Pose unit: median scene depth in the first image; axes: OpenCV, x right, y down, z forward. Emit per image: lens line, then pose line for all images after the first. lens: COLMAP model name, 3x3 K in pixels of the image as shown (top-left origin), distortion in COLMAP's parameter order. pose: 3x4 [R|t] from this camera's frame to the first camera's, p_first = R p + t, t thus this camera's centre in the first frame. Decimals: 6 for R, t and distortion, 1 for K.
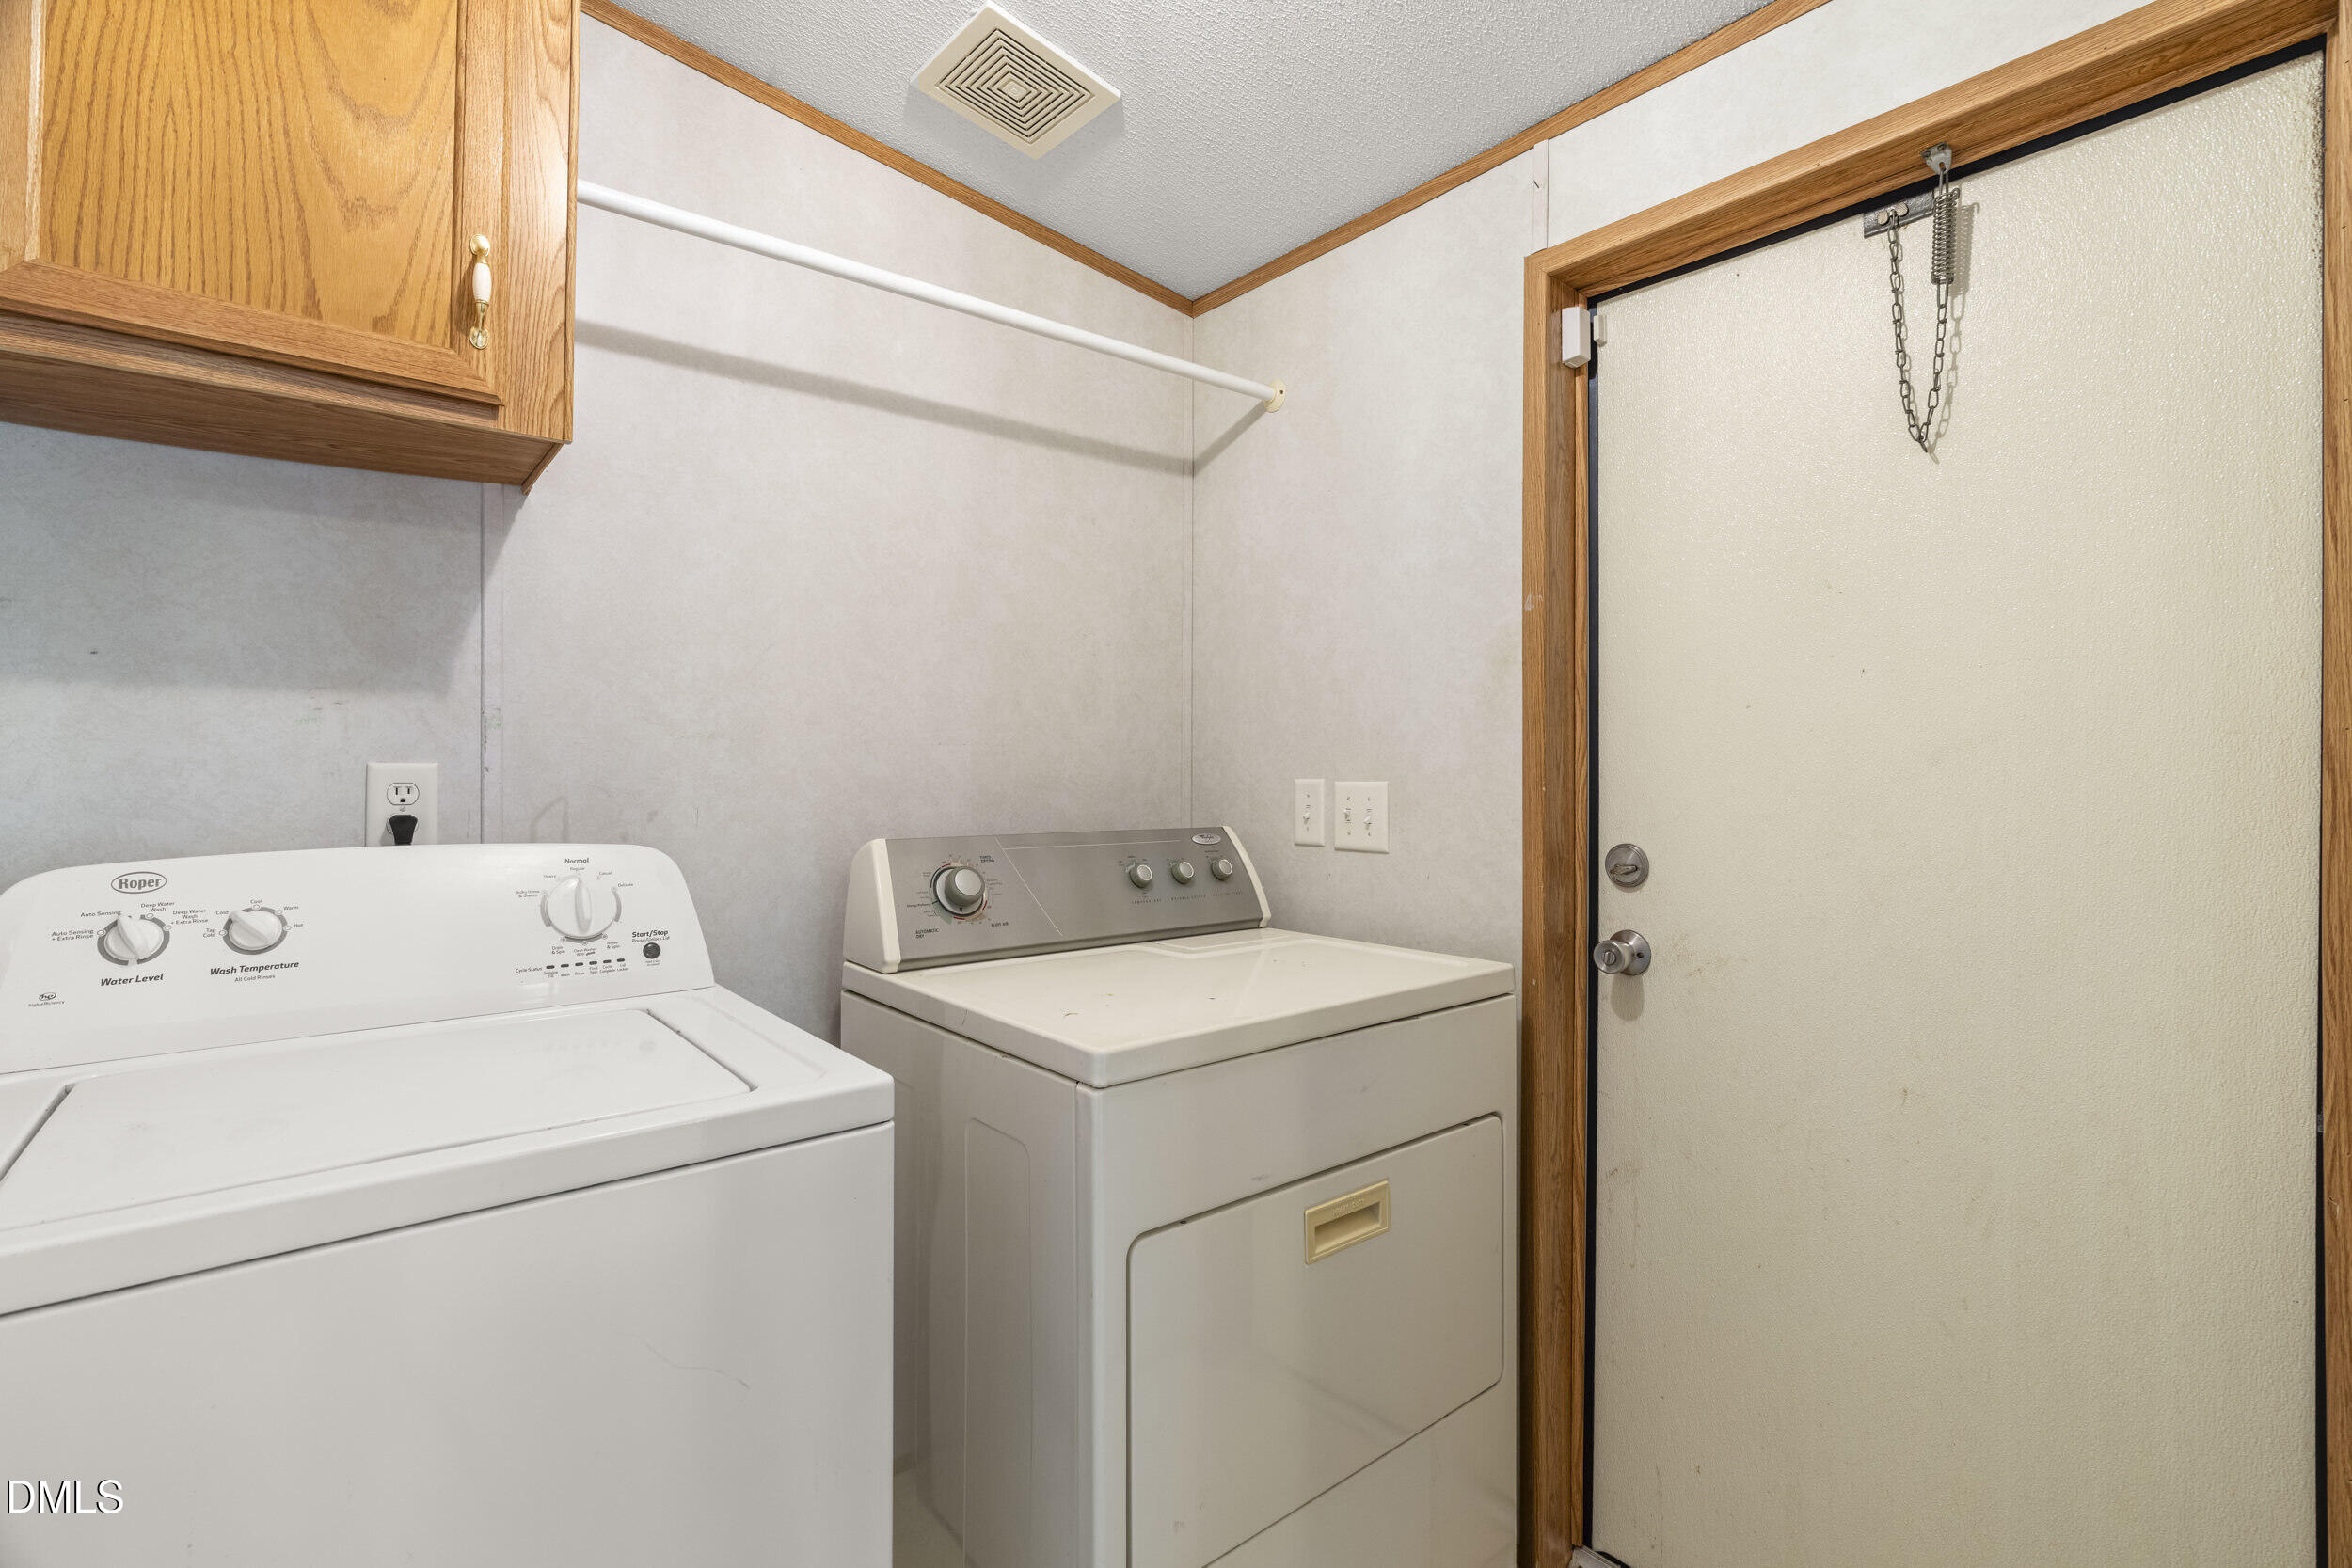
lens RADIAL K [[1086.0, 0, 1189.6], [0, 1086.0, 767.4], [0, 0, 1]] dist [-0.011040, 0.005461]
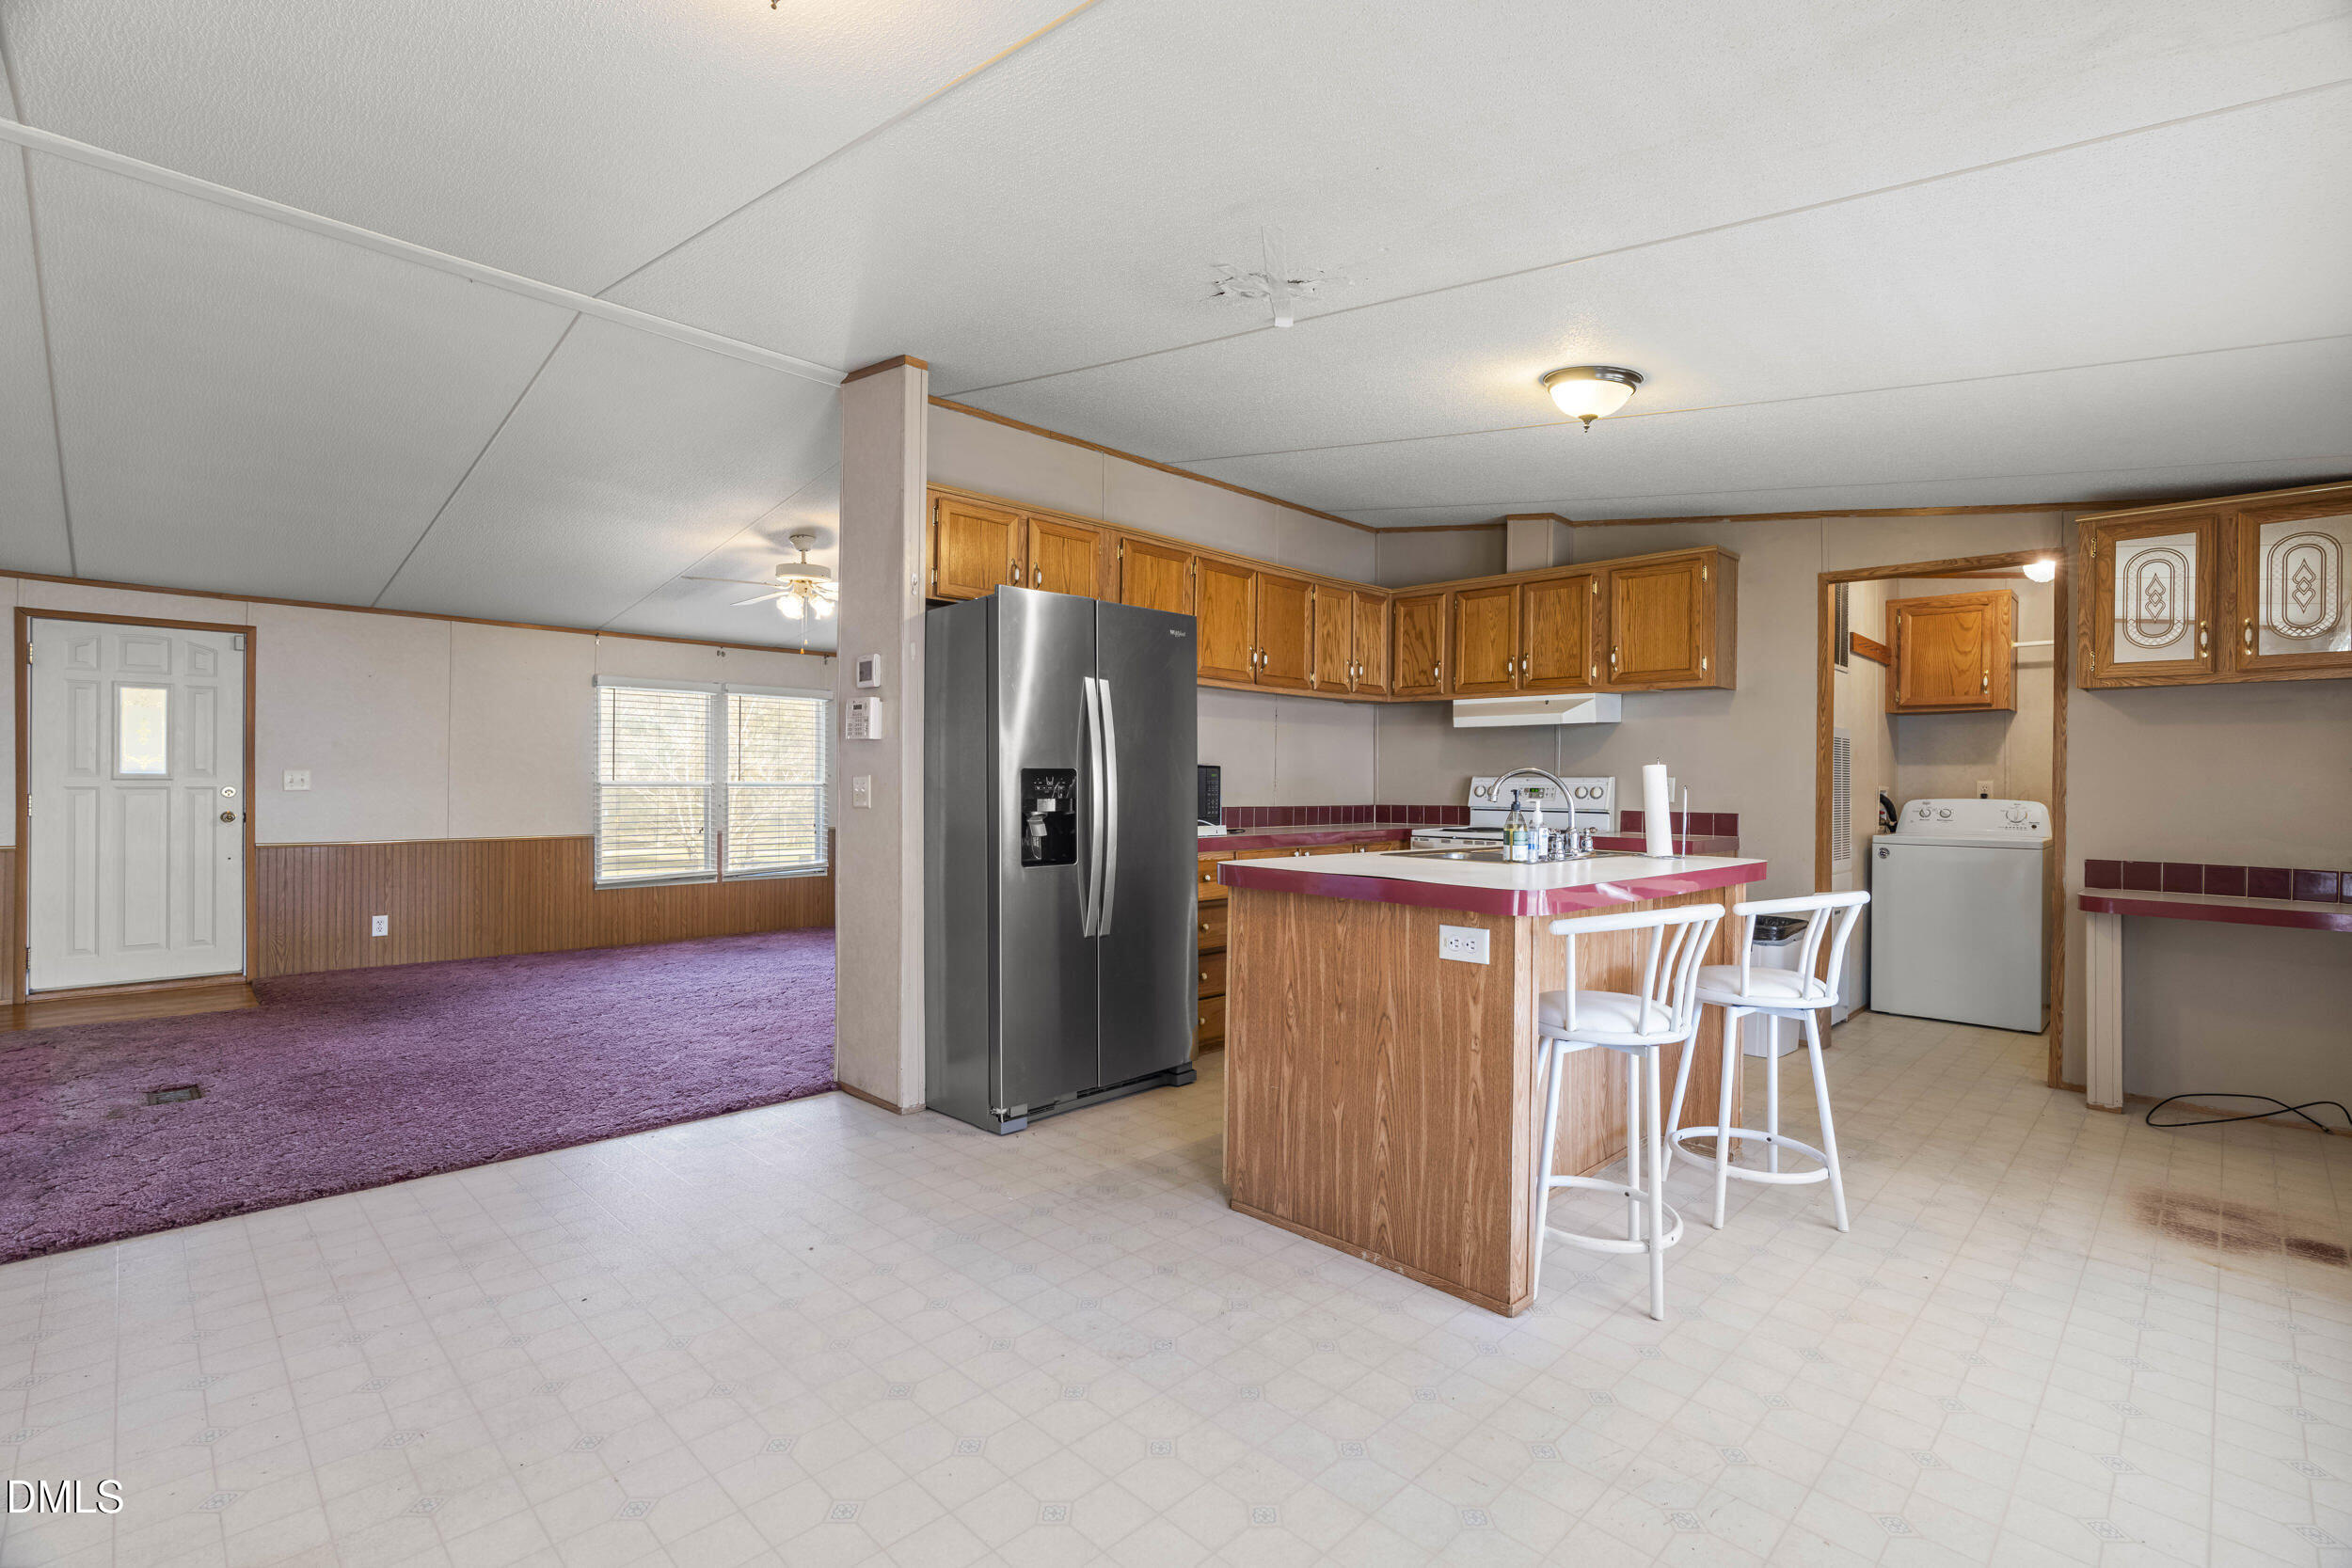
lens RADIAL K [[1086.0, 0, 1165.0], [0, 1086.0, 781.8], [0, 0, 1]] dist [-0.011040, 0.005461]
pose [[0.084107, -0.001357, -0.996456, 3.259476], [-0.002047, 0.999997, -0.001534, 0.012150], [0.996455, 0.002169, 0.084104, -2.587850]]
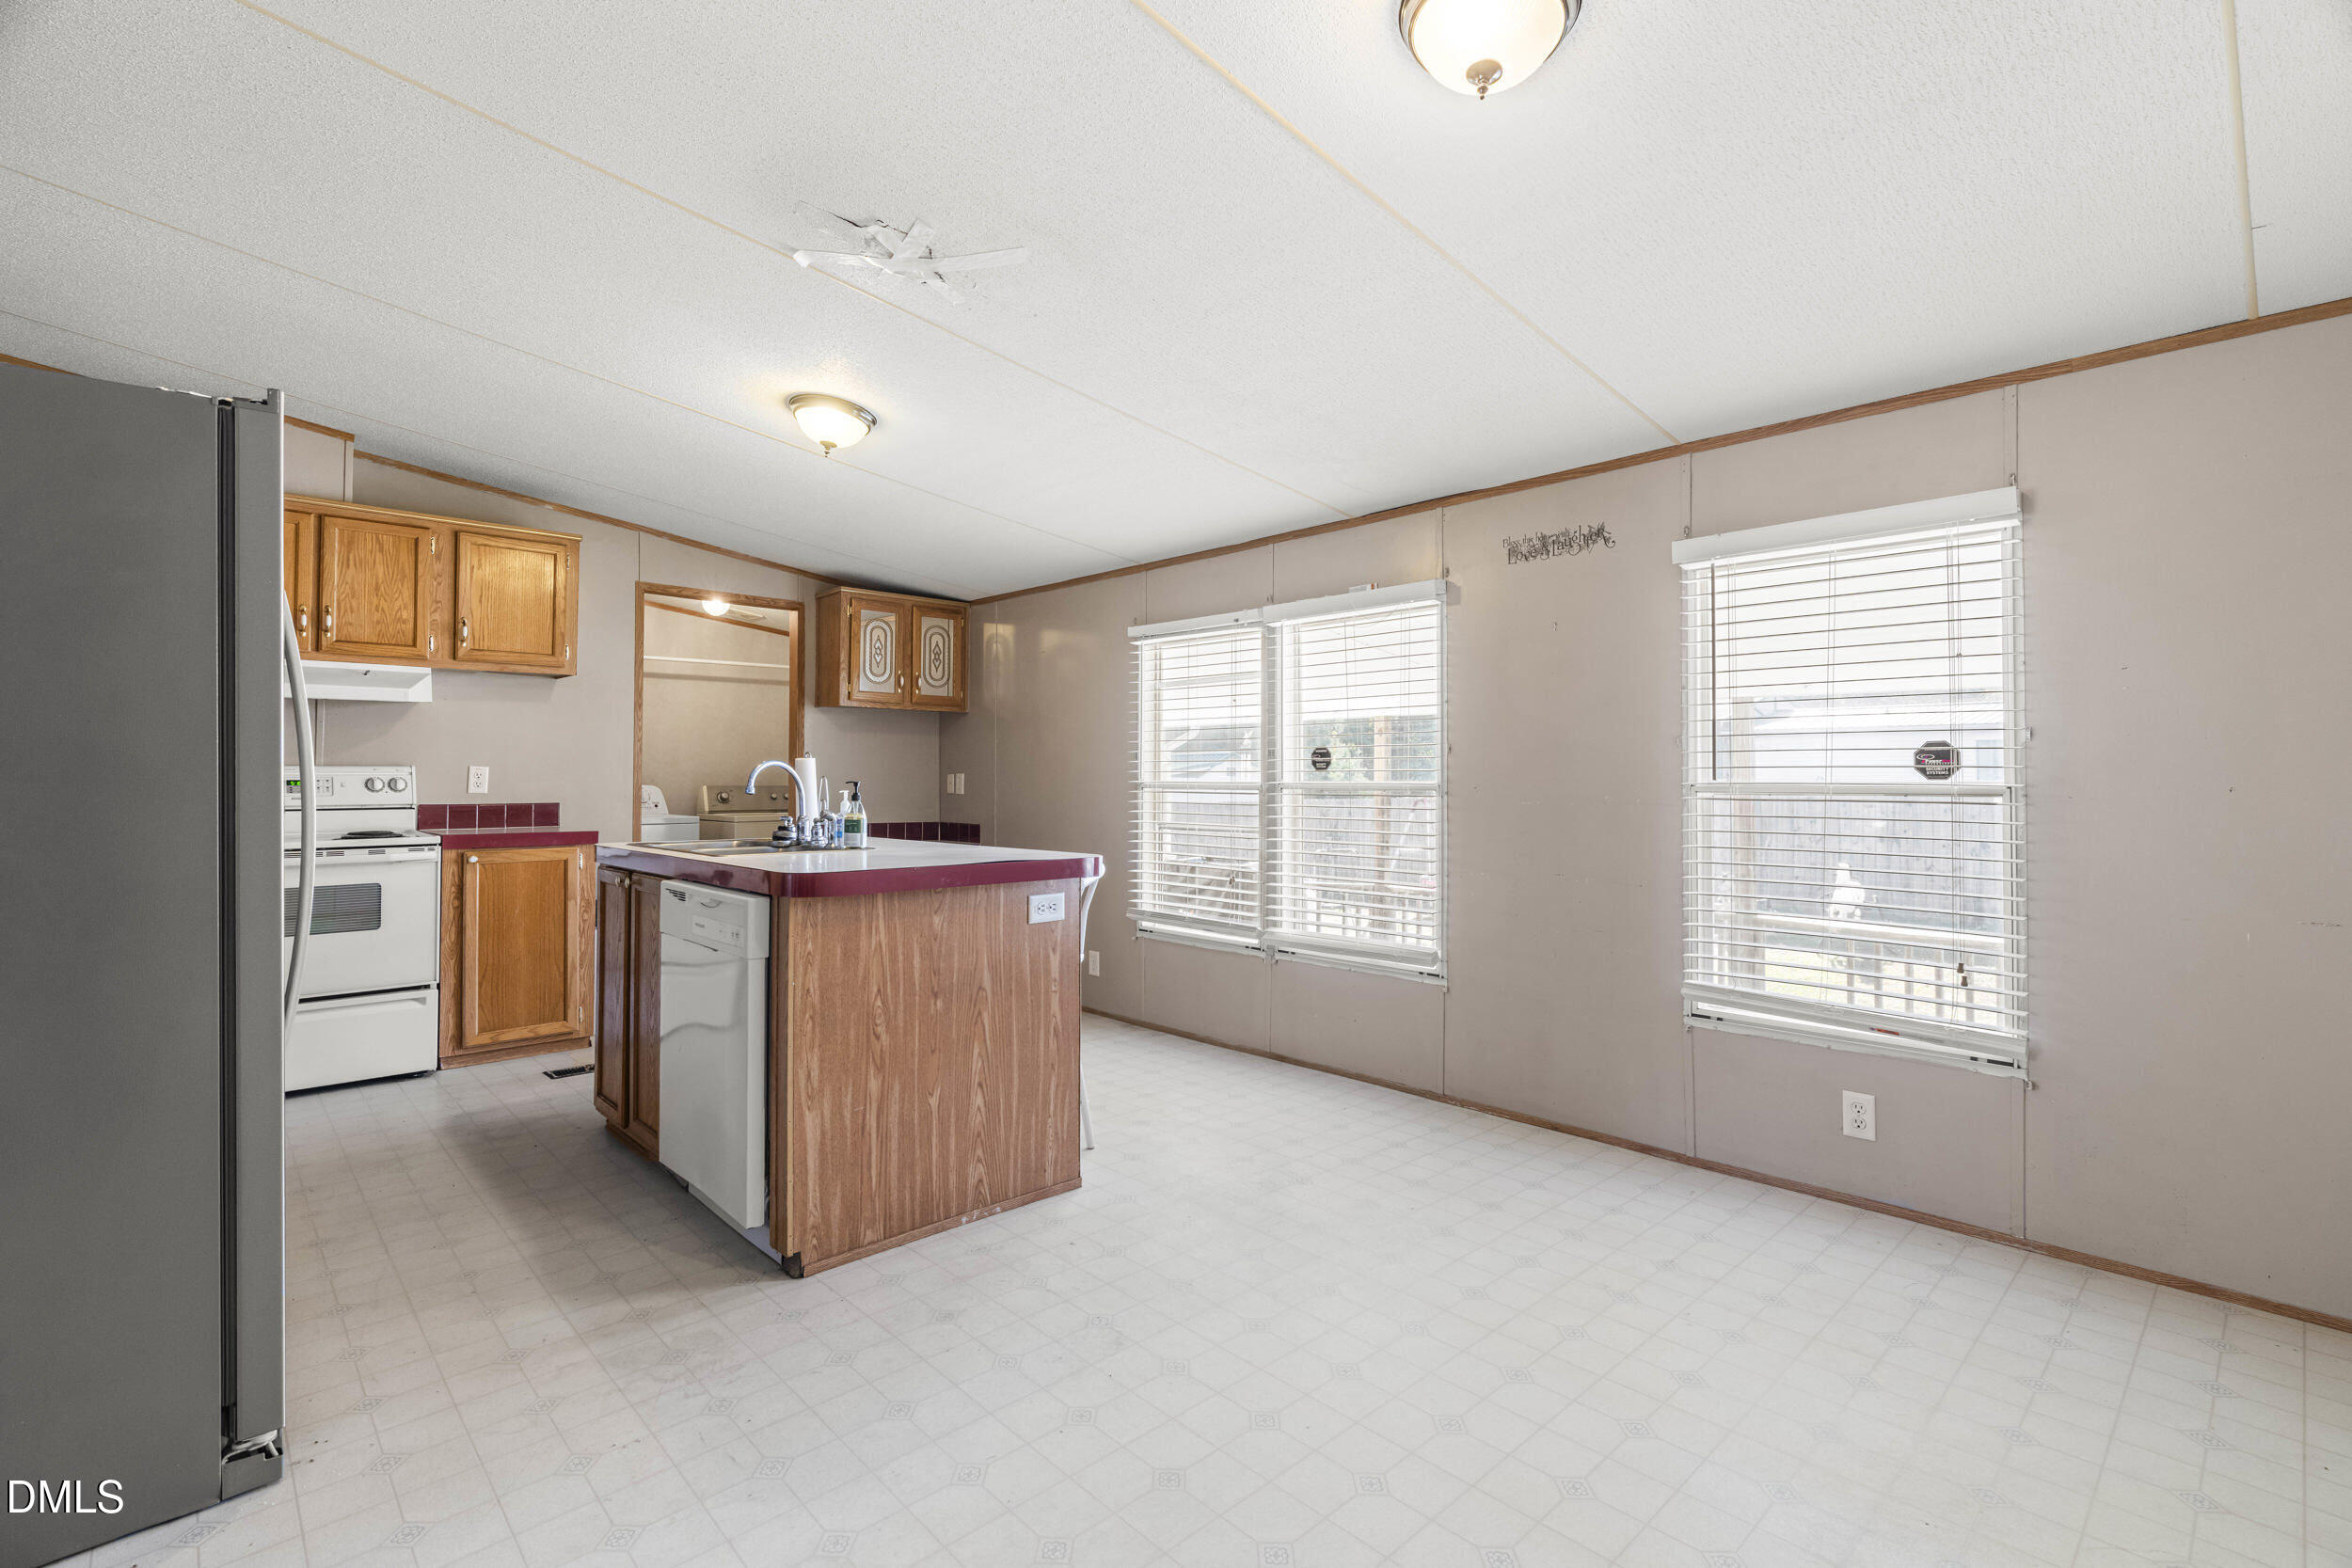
lens RADIAL K [[1086.0, 0, 1196.6], [0, 1086.0, 758.6], [0, 0, 1]] dist [-0.011040, 0.005461]
pose [[0.996405, 0.000276, 0.084720, 1.576706], [0.000440, 0.999964, -0.008437, -0.007733], [-0.084719, 0.008444, 0.996369, -4.218148]]
